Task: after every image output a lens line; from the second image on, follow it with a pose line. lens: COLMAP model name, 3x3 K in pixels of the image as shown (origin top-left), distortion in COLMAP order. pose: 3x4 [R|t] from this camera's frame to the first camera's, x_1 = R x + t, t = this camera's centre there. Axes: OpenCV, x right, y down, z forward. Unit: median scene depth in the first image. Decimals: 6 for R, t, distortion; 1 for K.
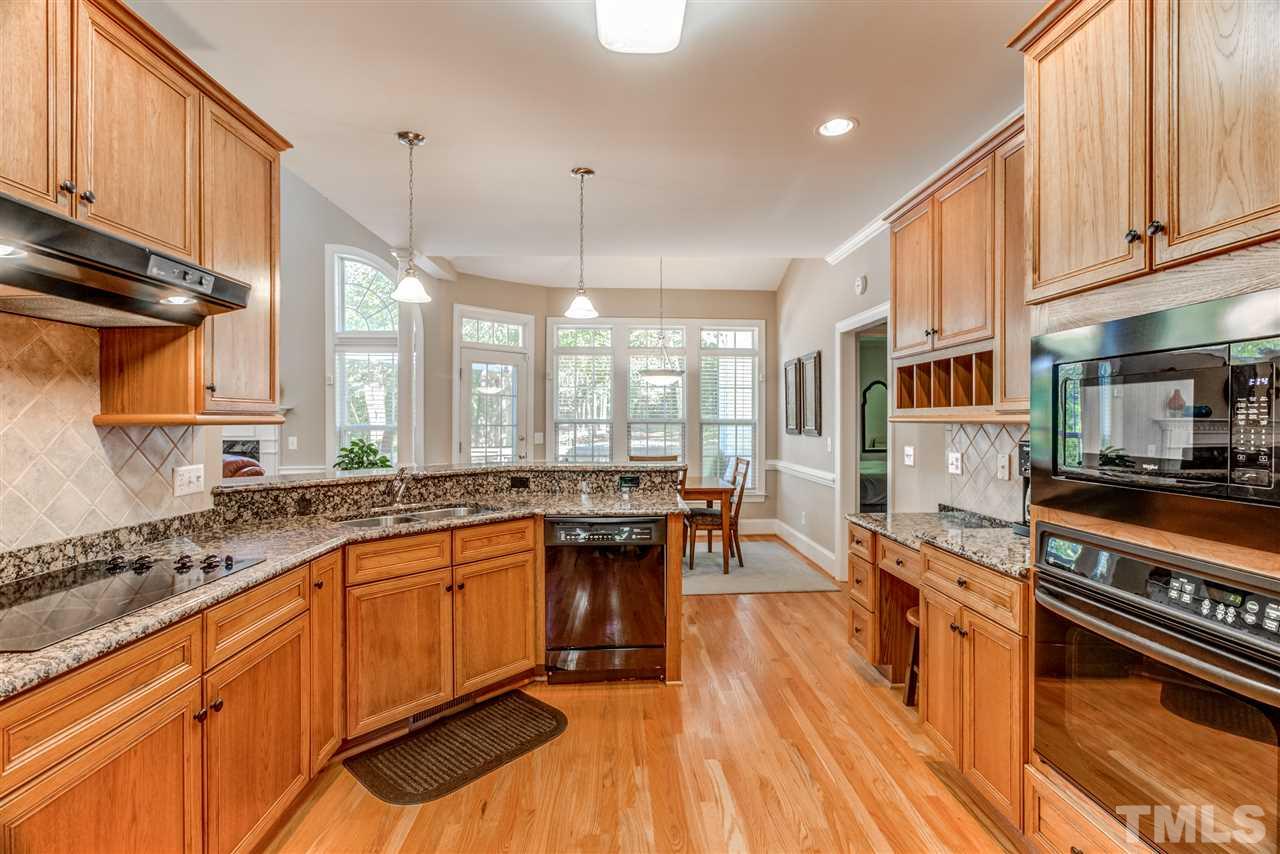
lens RADIAL K [[599.9, 0, 649.8], [0, 599.9, 420.0], [0, 0, 1]] dist [-0.013841, 0.005752]
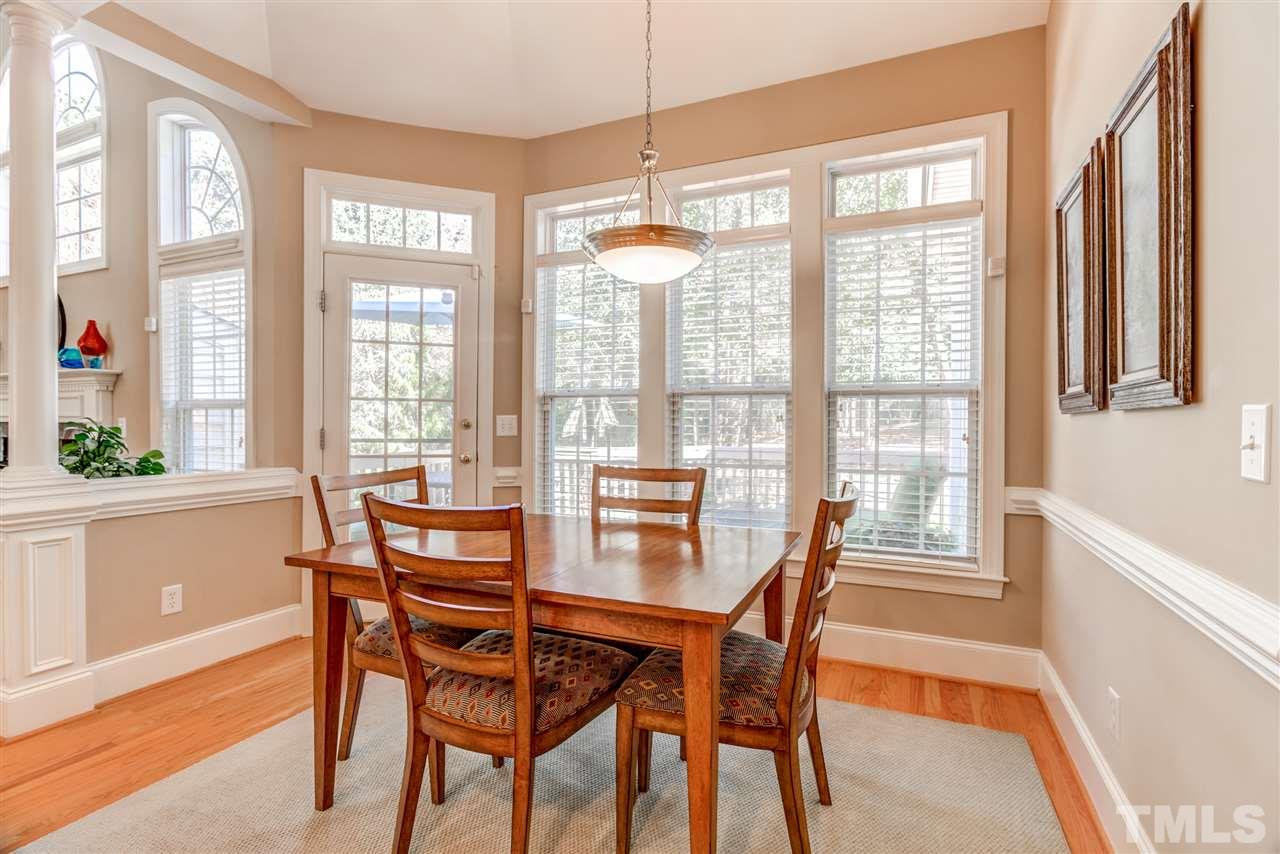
lens RADIAL K [[599.9, 0, 652.2], [0, 599.9, 423.3], [0, 0, 1]] dist [-0.013841, 0.005752]
pose [[0.892253, 0.002257, -0.451531, 0.169921], [-0.002824, 0.999996, -0.000582, 0.028578], [0.451528, 0.001794, 0.892255, 0.590371]]
